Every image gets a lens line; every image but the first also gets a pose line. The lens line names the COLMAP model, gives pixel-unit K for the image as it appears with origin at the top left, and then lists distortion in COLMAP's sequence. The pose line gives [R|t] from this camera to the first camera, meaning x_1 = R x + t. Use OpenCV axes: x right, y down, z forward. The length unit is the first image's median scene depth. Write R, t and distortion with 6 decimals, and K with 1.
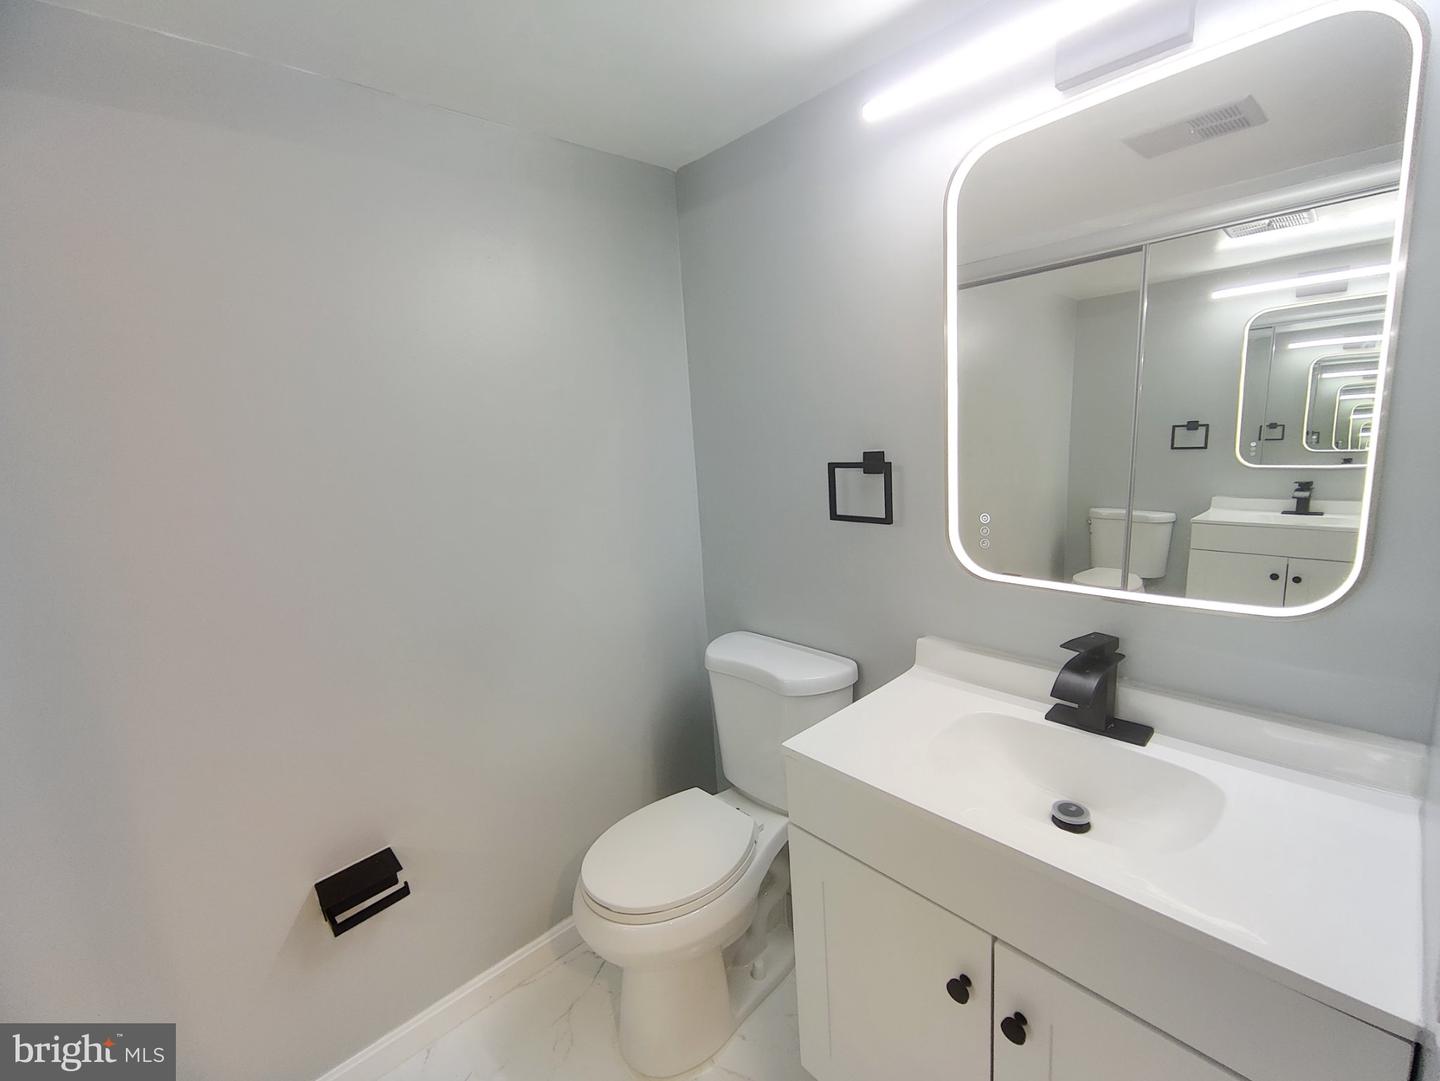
lens RADIAL K [[621.7, 0, 726.7], [0, 621.7, 536.3], [0, 0, 1]] dist [-0.000569, -0.001576]
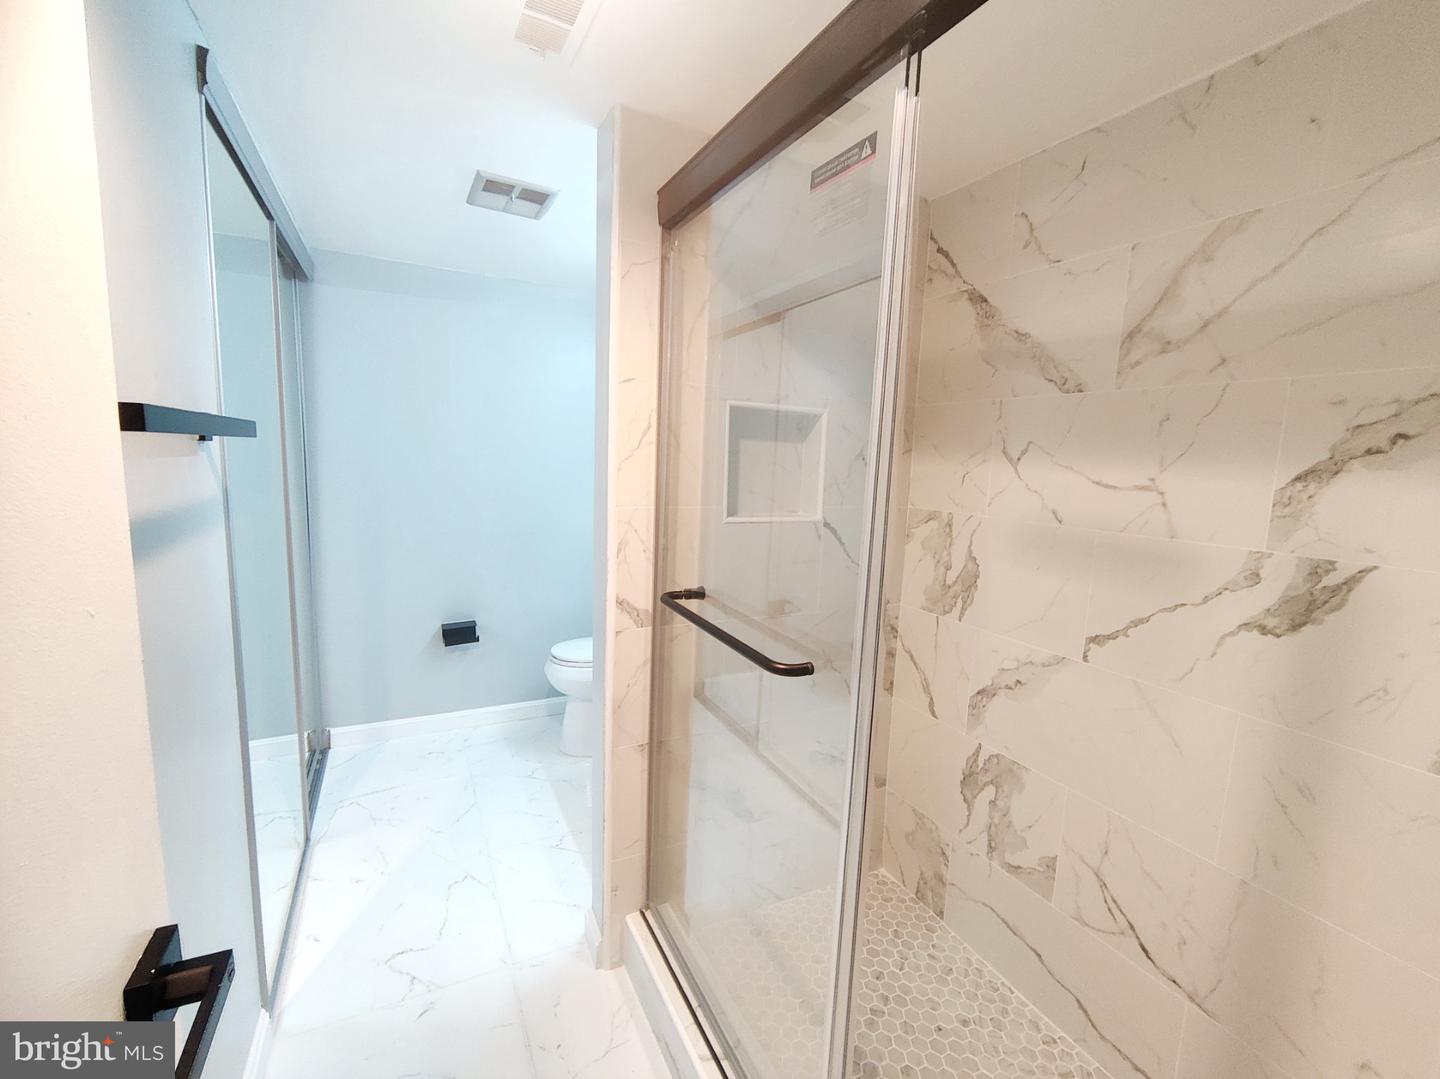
lens RADIAL K [[621.7, 0, 732.6], [0, 621.7, 535.1], [0, 0, 1]] dist [-0.000569, -0.001576]
pose [[0.958978, 0.132448, -0.250637, 0.715527], [-0.146528, 0.988465, -0.038291, 0.146341], [0.242674, 0.073445, 0.967324, -0.779248]]
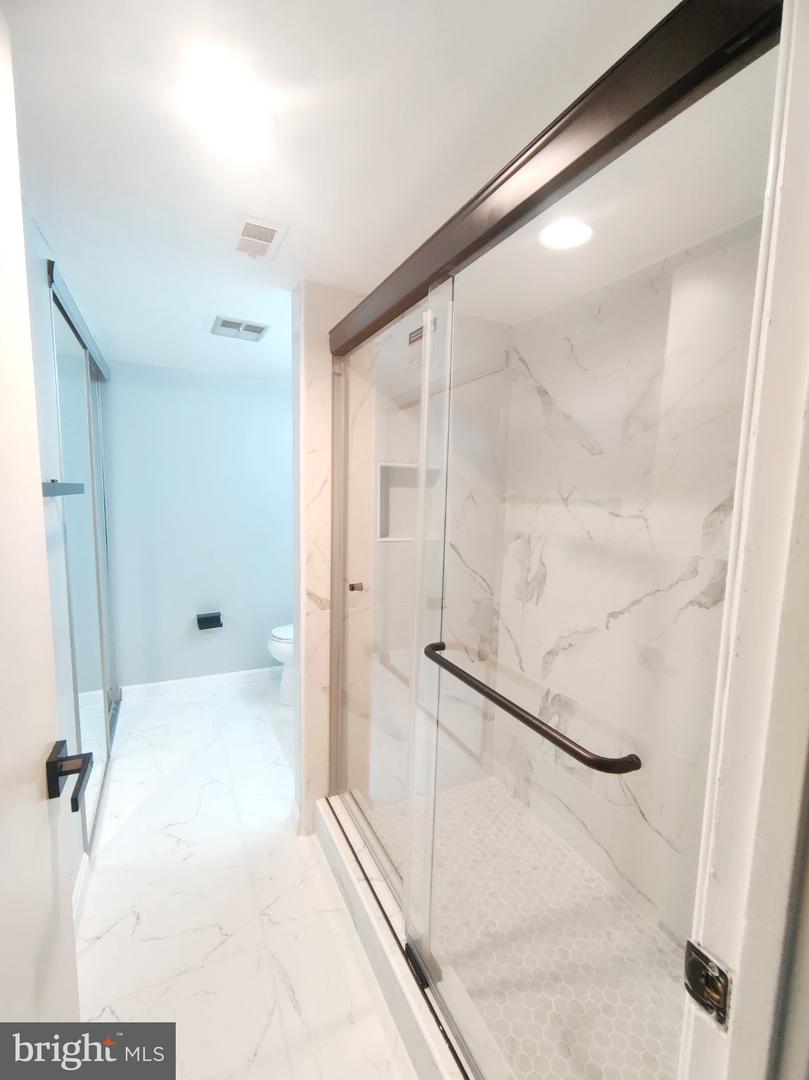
lens RADIAL K [[483.5, 0, 403.6], [0, 483.5, 547.5], [0, 0, 1]] dist [0.003127, 0.000967]
pose [[0.950605, 0.119796, -0.286355, 0.860763], [-0.137778, 0.989511, -0.043417, 0.146867], [0.278150, 0.080726, 0.957139, -0.945757]]
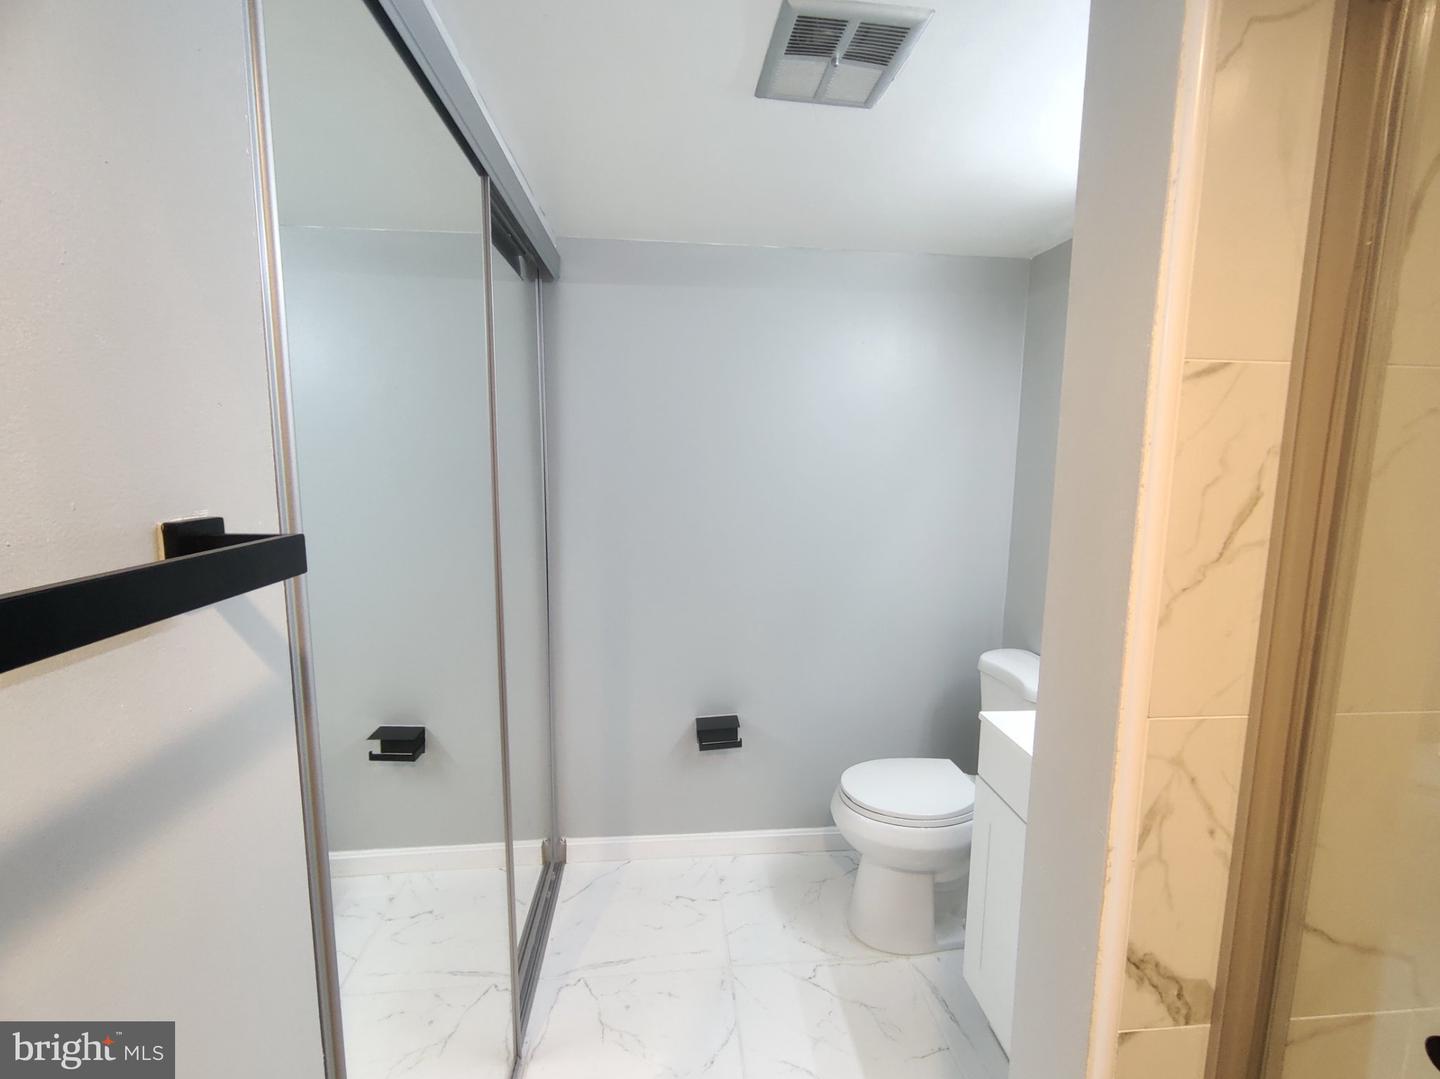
lens RADIAL K [[644.7, 0, 722.5], [0, 644.7, 534.0], [0, 0, 1]] dist [0.003127, 0.000967]
pose [[0.785112, 0.148111, -0.601383, 0.309096], [-0.174907, 0.984484, 0.014119, 0.025877], [0.594143, 0.094101, 0.798836, -0.336957]]
